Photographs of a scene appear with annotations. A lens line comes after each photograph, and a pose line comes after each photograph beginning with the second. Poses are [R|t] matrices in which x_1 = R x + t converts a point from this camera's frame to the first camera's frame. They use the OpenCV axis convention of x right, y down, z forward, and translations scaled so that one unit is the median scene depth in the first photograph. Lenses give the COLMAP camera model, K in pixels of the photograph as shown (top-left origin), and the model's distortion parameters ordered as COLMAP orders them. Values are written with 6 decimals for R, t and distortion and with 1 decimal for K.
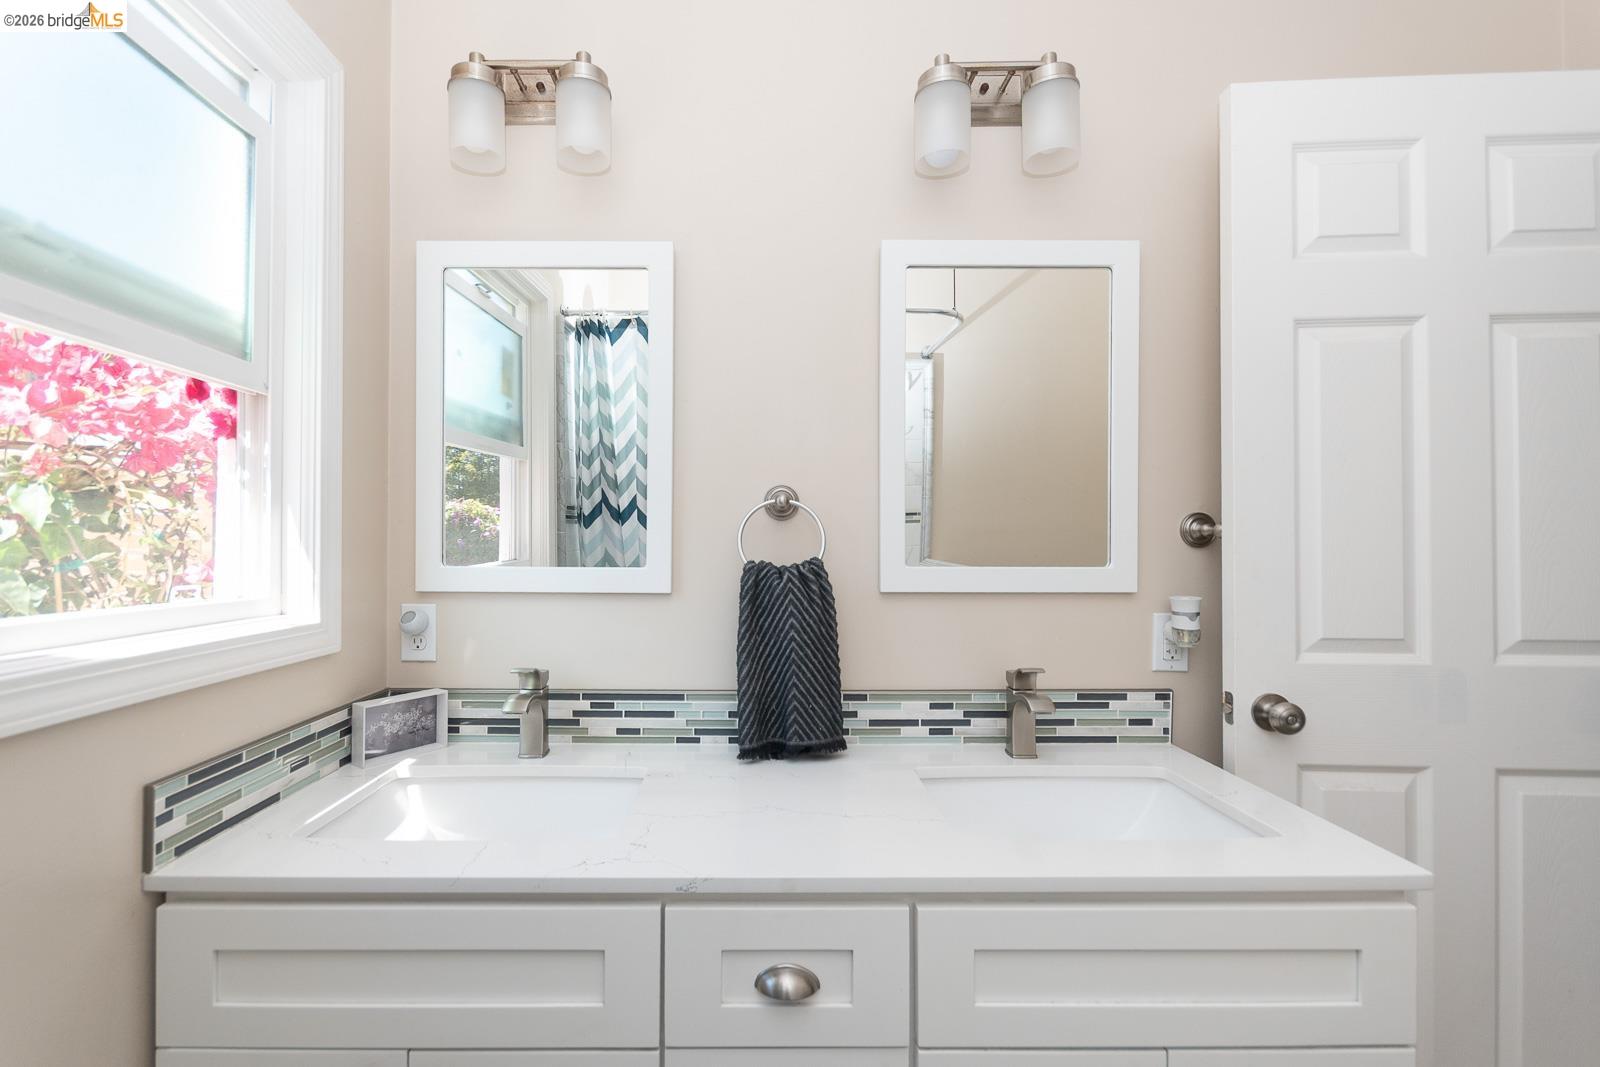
lens RADIAL K [[726.4, 0, 770.5], [0, 726.4, 533.5], [0, 0, 1]] dist [-0.000371, -0.000066]
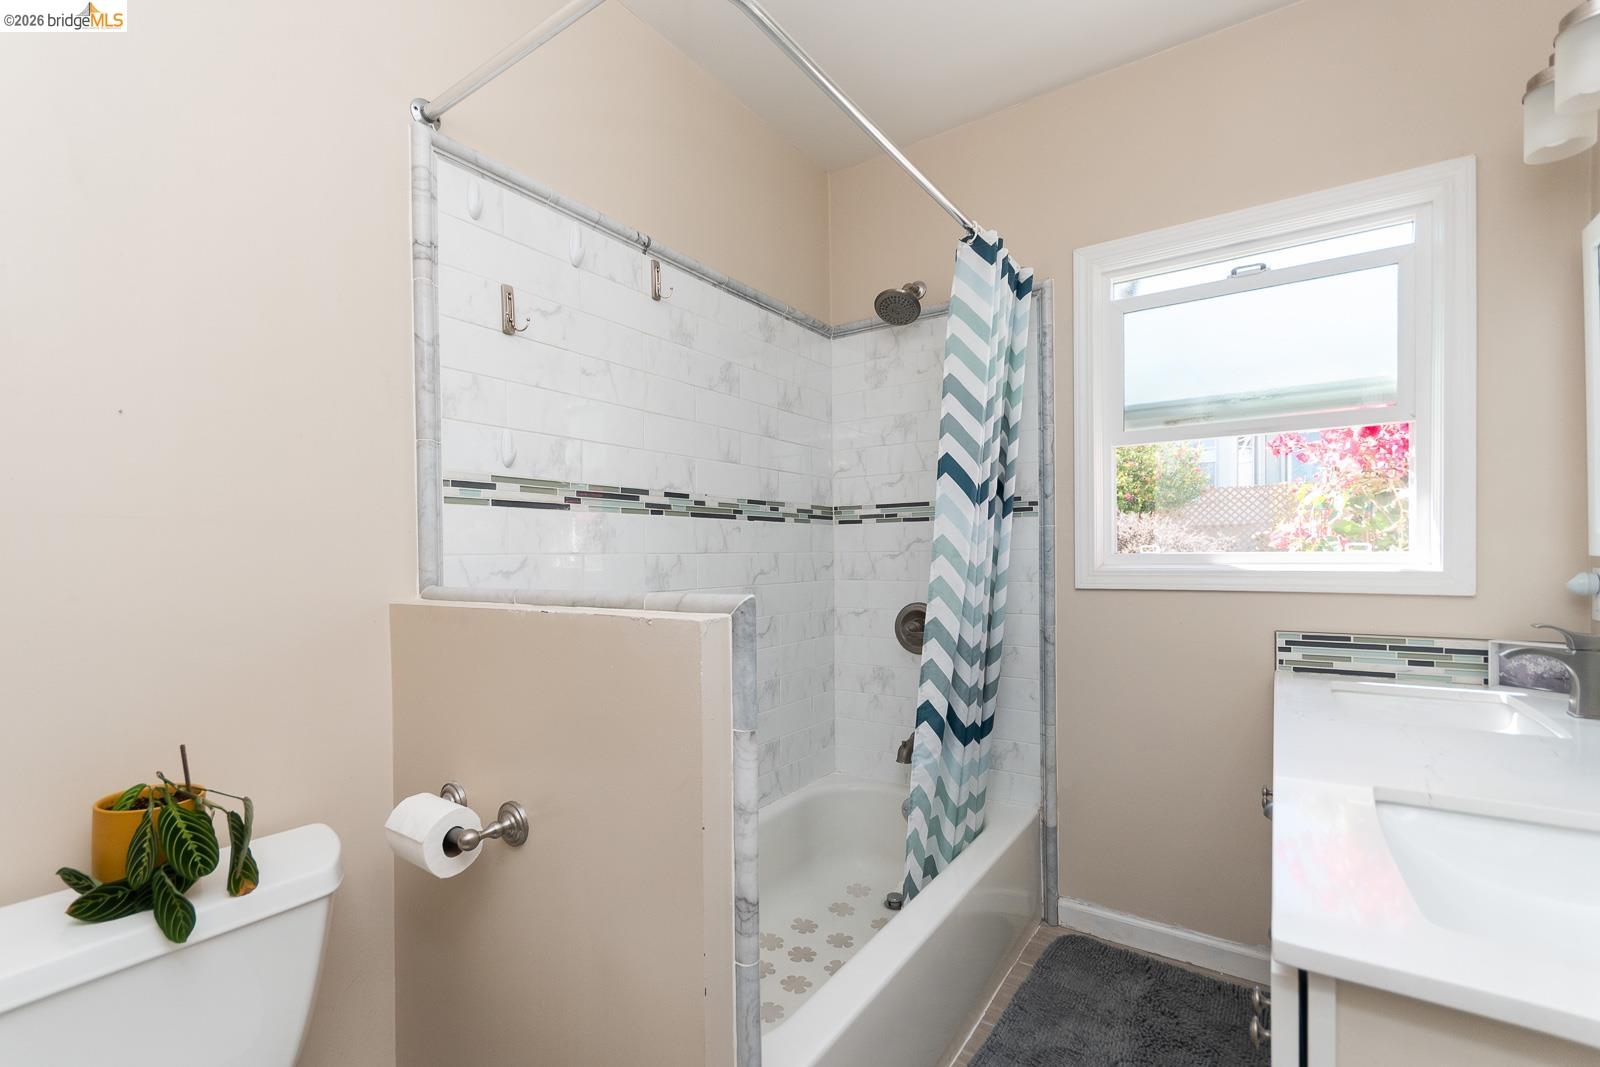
lens RADIAL K [[697.2, 0, 794.7], [0, 697.2, 559.1], [0, 0, 1]] dist [0.002039, 0.000289]
pose [[-0.569714, 0.011069, -0.821768, 1.164238], [0.017235, 0.999850, 0.001519, 0.070249], [0.821662, -0.013298, -0.569820, 0.694590]]
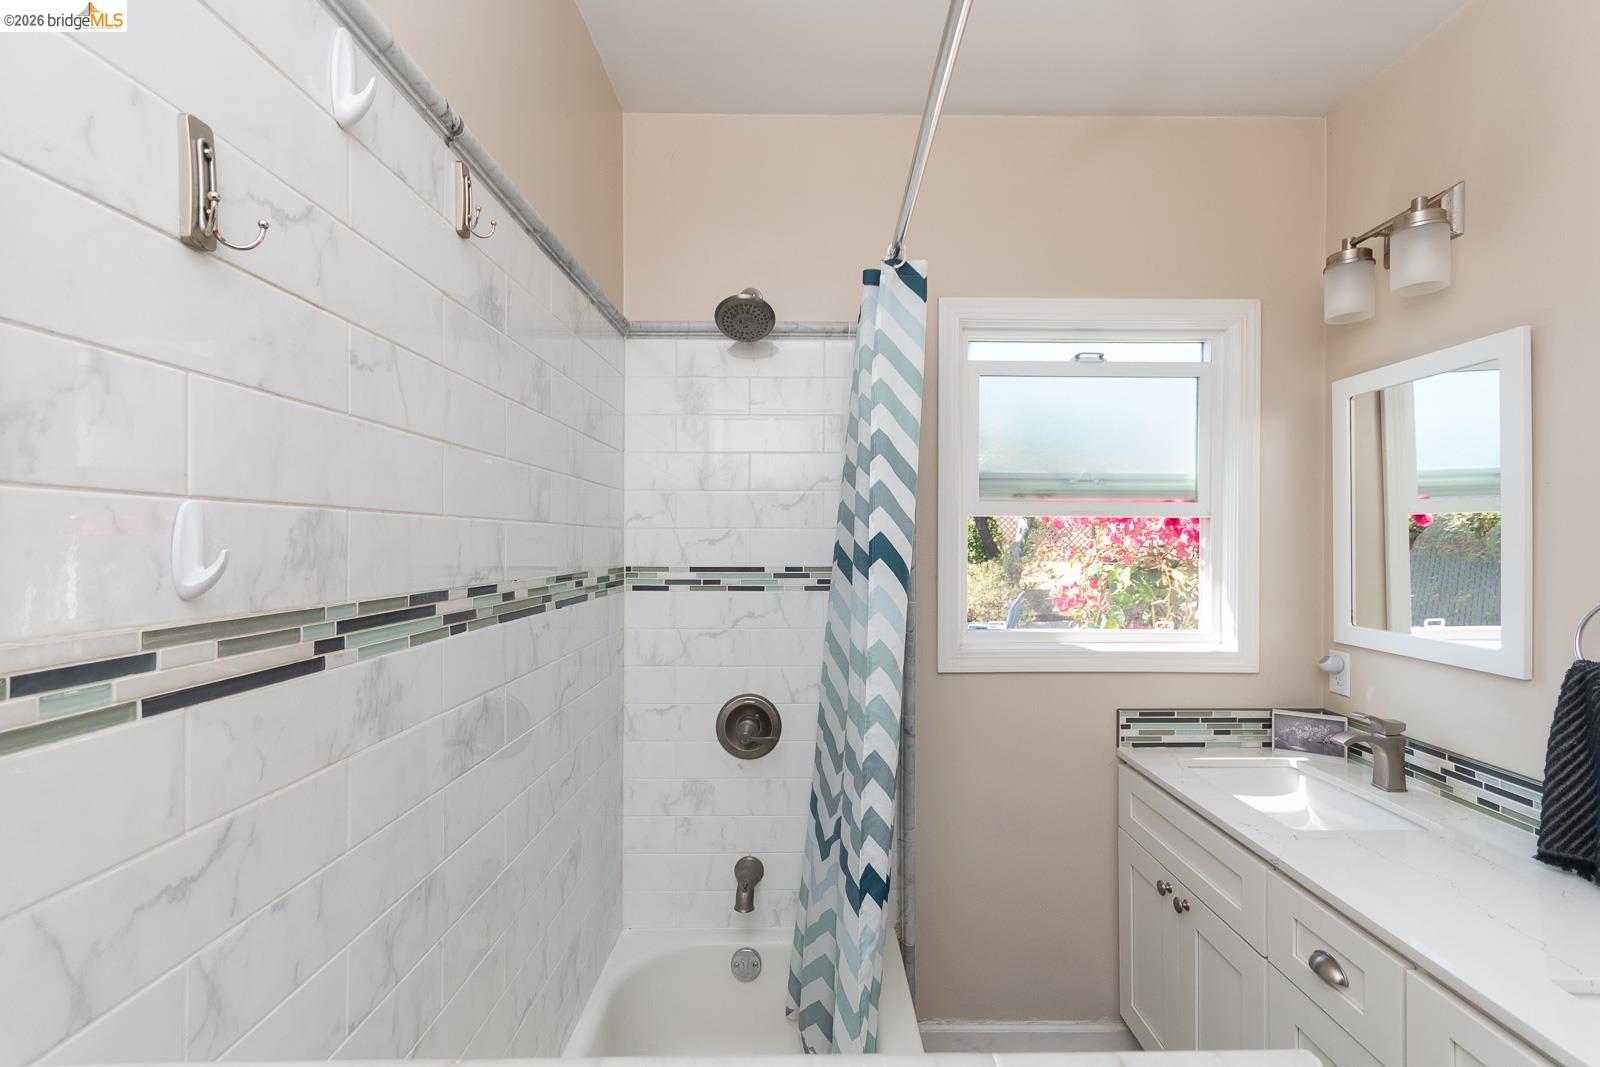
lens RADIAL K [[694.9, 0, 802.9], [0, 694.9, 541.8], [0, 0, 1]] dist [0.001870, 0.000522]
pose [[-0.003818, -0.000892, -0.999992, 0.910201], [0.007081, 0.999975, -0.000919, -0.125947], [0.999968, -0.007084, -0.003812, 0.017666]]
